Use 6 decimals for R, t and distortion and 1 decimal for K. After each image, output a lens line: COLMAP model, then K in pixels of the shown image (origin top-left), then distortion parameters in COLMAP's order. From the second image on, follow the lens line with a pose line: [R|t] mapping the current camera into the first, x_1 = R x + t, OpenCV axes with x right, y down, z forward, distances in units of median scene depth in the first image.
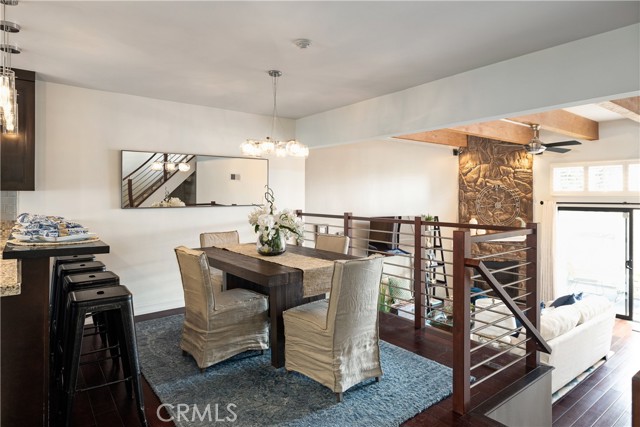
lens RADIAL K [[374.3, 0, 317.0], [0, 374.3, 193.3], [0, 0, 1]] dist [-0.002443, 0.001142]
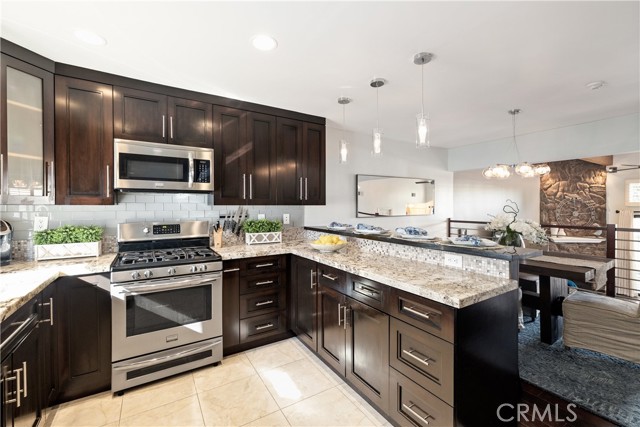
lens RADIAL K [[271.4, 0, 318.8], [0, 271.4, 207.5], [0, 0, 1]] dist [-0.001697, -0.000164]
pose [[0.994206, -0.002540, -0.107457, -0.274621], [0.003994, 0.999903, 0.013324, -0.004375], [0.107413, -0.013676, 0.994120, 0.003018]]
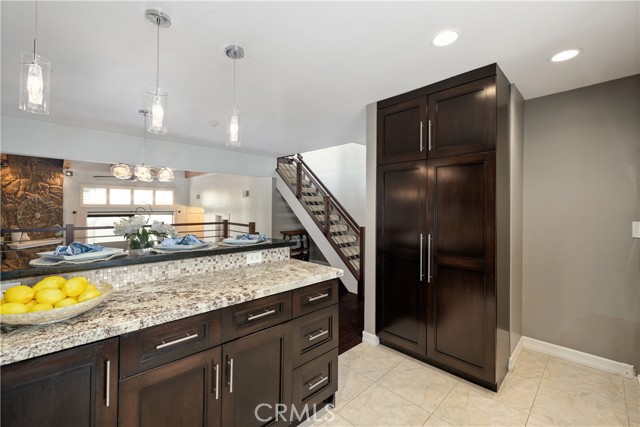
lens RADIAL K [[271.4, 0, 319.5], [0, 271.4, 208.2], [0, 0, 1]] dist [-0.001697, -0.000164]
pose [[-0.097397, -0.003593, 0.995239, -0.442853], [-0.013485, 0.999906, 0.002290, -0.003816], [-0.995154, -0.013198, -0.097436, 0.205969]]
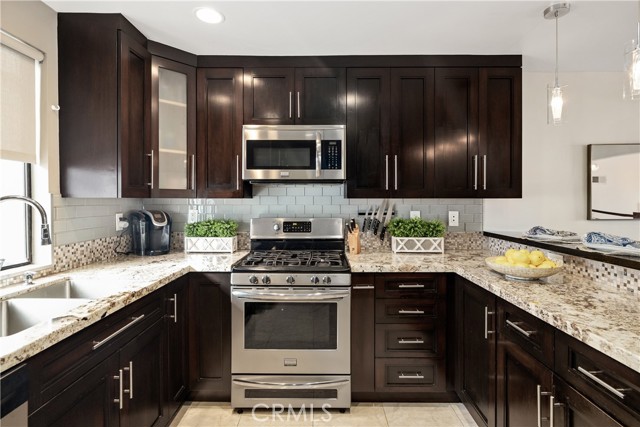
lens RADIAL K [[321.6, 0, 320.4], [0, 321.6, 201.1], [0, 0, 1]] dist [-0.003363, -0.001035]
pose [[0.780444, -0.001631, -0.625223, -0.268542], [0.006136, 0.999968, 0.005049, -0.002367], [0.625195, -0.007777, 0.780430, 0.065013]]
